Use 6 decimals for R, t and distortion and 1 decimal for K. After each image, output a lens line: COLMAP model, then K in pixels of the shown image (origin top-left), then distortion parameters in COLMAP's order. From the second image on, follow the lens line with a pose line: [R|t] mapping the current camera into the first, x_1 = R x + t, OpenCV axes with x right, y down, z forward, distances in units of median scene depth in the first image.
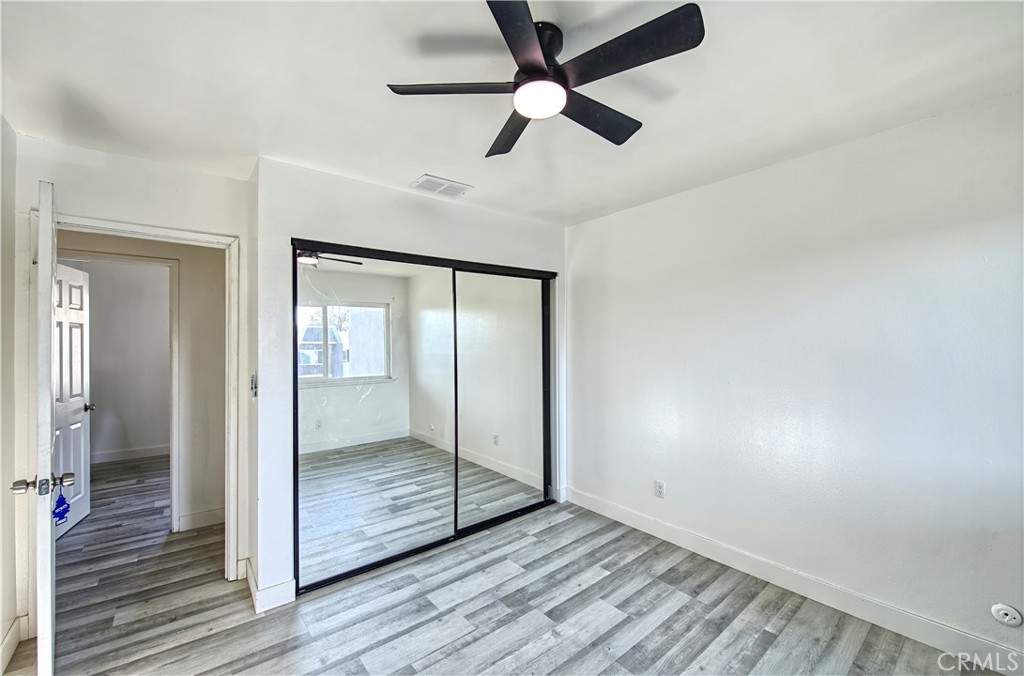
lens RADIAL K [[412.0, 0, 511.6], [0, 412.0, 340.9], [0, 0, 1]] dist [-0.002242, -0.000057]
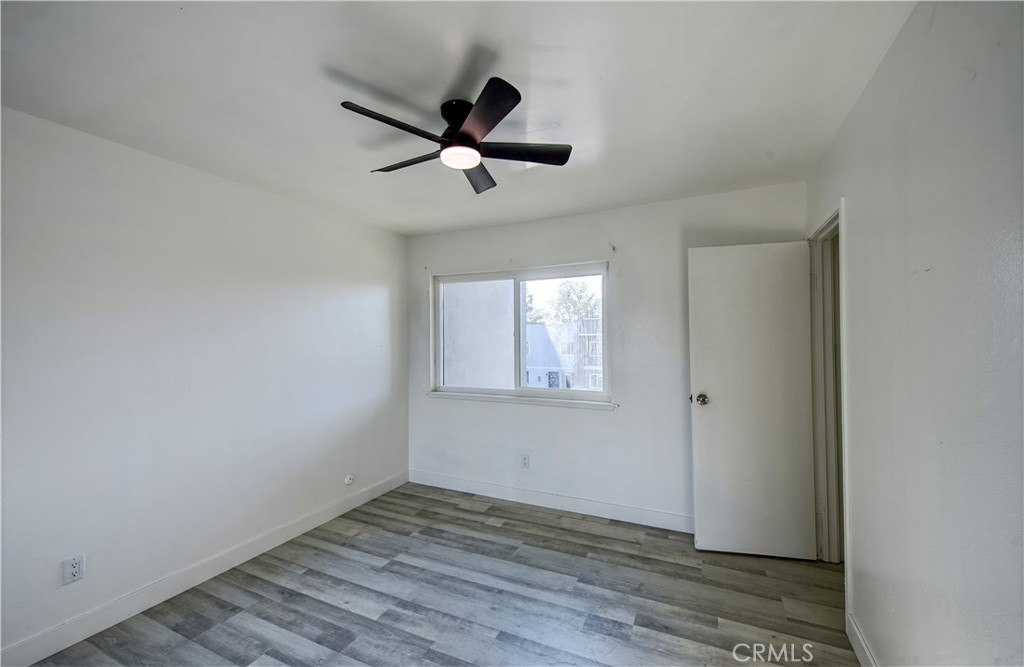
lens RADIAL K [[405.8, 0, 515.3], [0, 405.8, 334.2], [0, 0, 1]] dist [0.012835, -0.000161]
pose [[-0.428325, 0.025934, 0.903252, -0.730277], [0.010004, 0.999663, -0.023958, 0.013537], [-0.903569, -0.001226, -0.428440, 0.869432]]
